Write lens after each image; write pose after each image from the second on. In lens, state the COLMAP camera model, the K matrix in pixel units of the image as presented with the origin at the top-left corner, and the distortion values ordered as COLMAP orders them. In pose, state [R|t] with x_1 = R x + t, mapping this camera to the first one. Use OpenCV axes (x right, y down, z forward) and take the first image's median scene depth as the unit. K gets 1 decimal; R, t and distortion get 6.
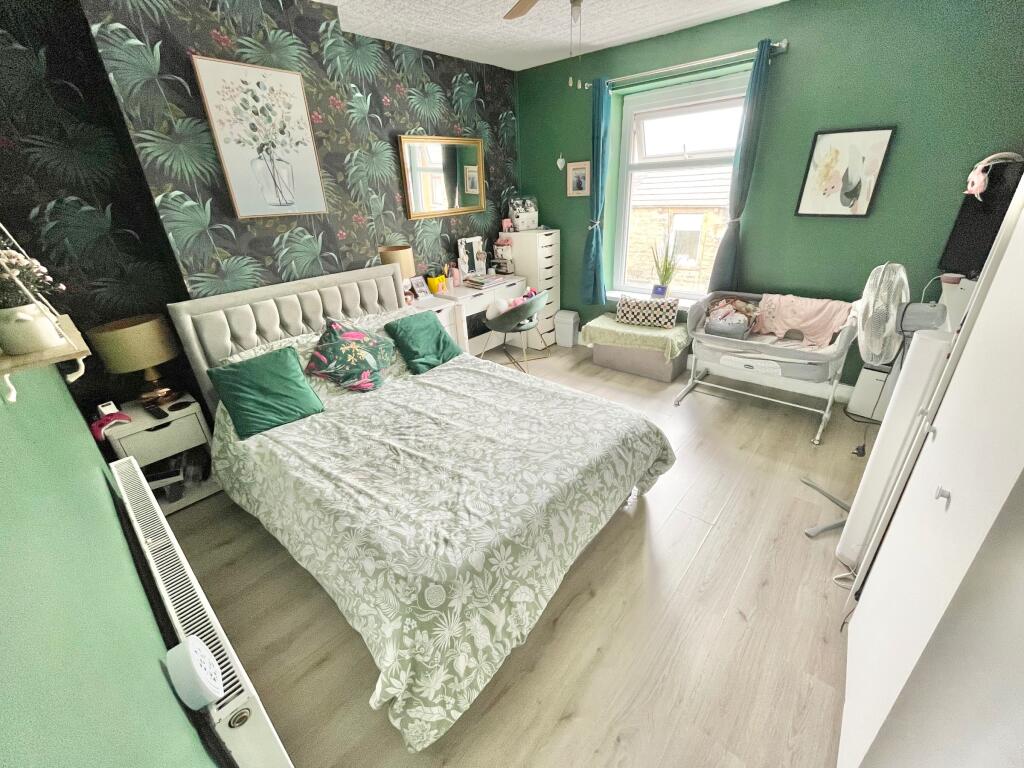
lens RADIAL K [[414.0, 0, 508.3], [0, 414.0, 380.7], [0, 0, 1]] dist [-0.001887, -0.000071]
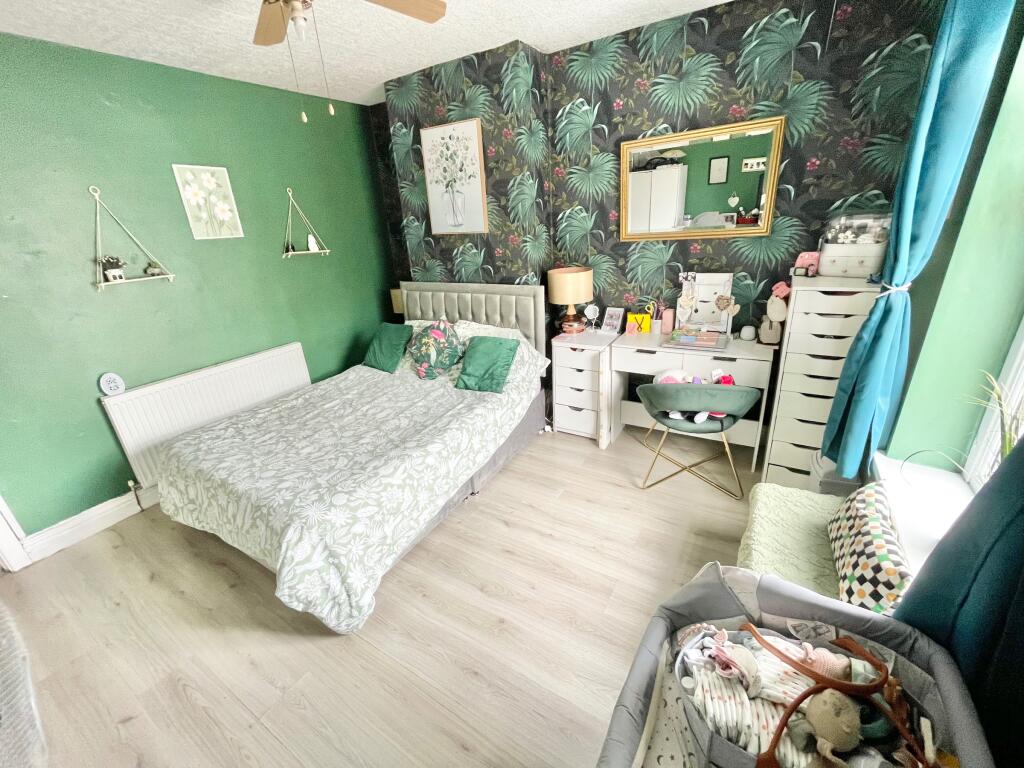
lens RADIAL K [[414.0, 0, 512.3], [0, 414.0, 381.4], [0, 0, 1]] dist [-0.001887, -0.000071]
pose [[0.178634, 0.395800, -0.900796, 0.835865], [-0.363811, 0.877207, 0.313289, -0.454415], [0.914184, 0.271755, 0.300695, 0.877011]]
